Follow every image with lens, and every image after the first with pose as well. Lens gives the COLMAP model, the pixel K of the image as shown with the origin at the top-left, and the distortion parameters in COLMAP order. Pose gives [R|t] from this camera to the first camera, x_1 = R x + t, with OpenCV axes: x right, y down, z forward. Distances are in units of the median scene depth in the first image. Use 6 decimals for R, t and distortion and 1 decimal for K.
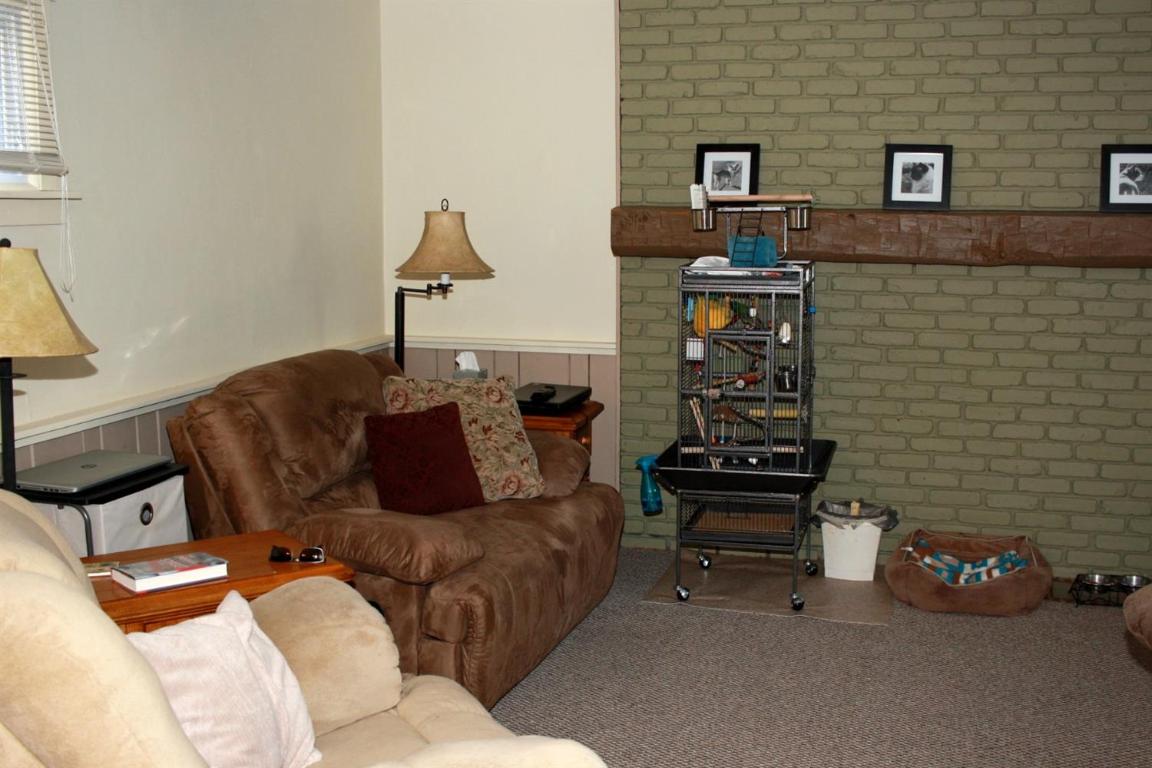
lens RADIAL K [[1300.2, 0, 576.0], [0, 1300.2, 384.0], [0, 0, 1]] dist [-0.089652, 0.009740]
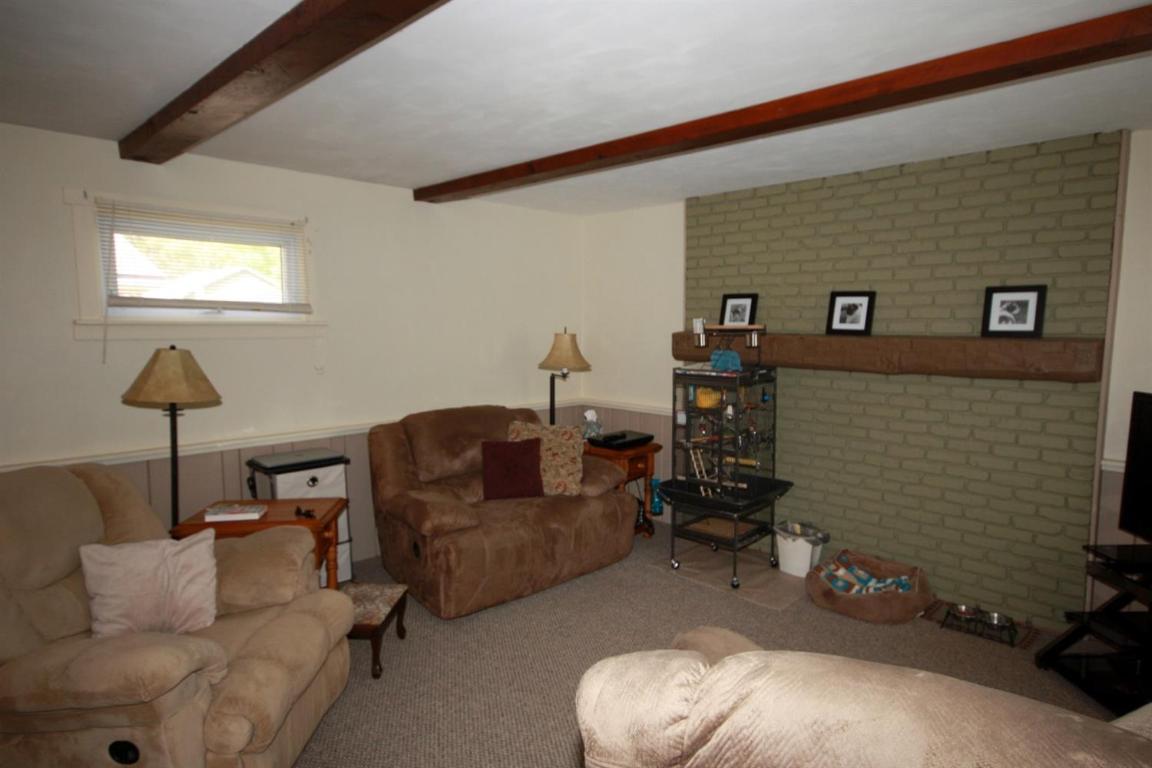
lens RADIAL K [[665.2, 0, 578.7], [0, 665.2, 387.4], [0, 0, 1]] dist [0.017198, 0.001064]
pose [[0.884923, 0.047675, -0.463291, 0.351894], [-0.067854, 0.997331, -0.026976, -0.032331], [0.460768, 0.055308, 0.885796, 0.174386]]
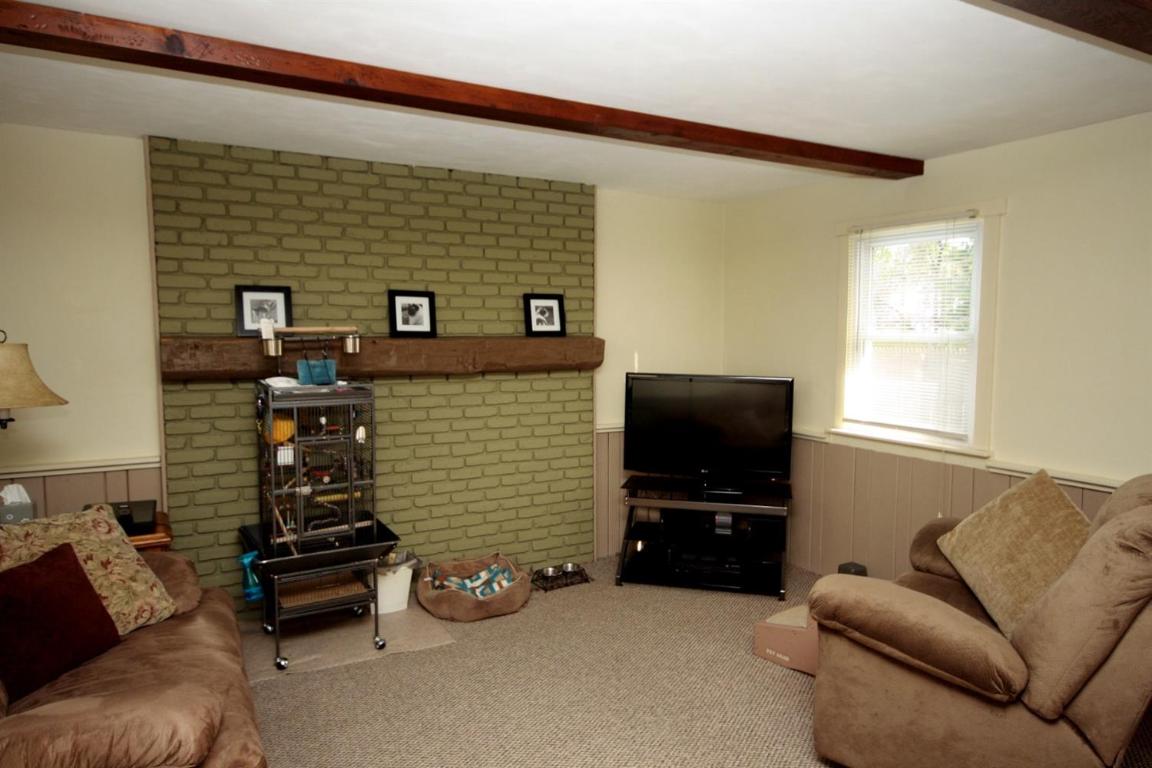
lens RADIAL K [[752.6, 0, 576.0], [0, 752.6, 384.0], [0, 0, 1]] dist [0.001982, 0.033215]
pose [[0.700695, -0.052952, 0.711493, -0.201618], [0.100692, 0.994600, -0.025143, -0.045739], [-0.706320, 0.089259, 0.702243, 0.304676]]
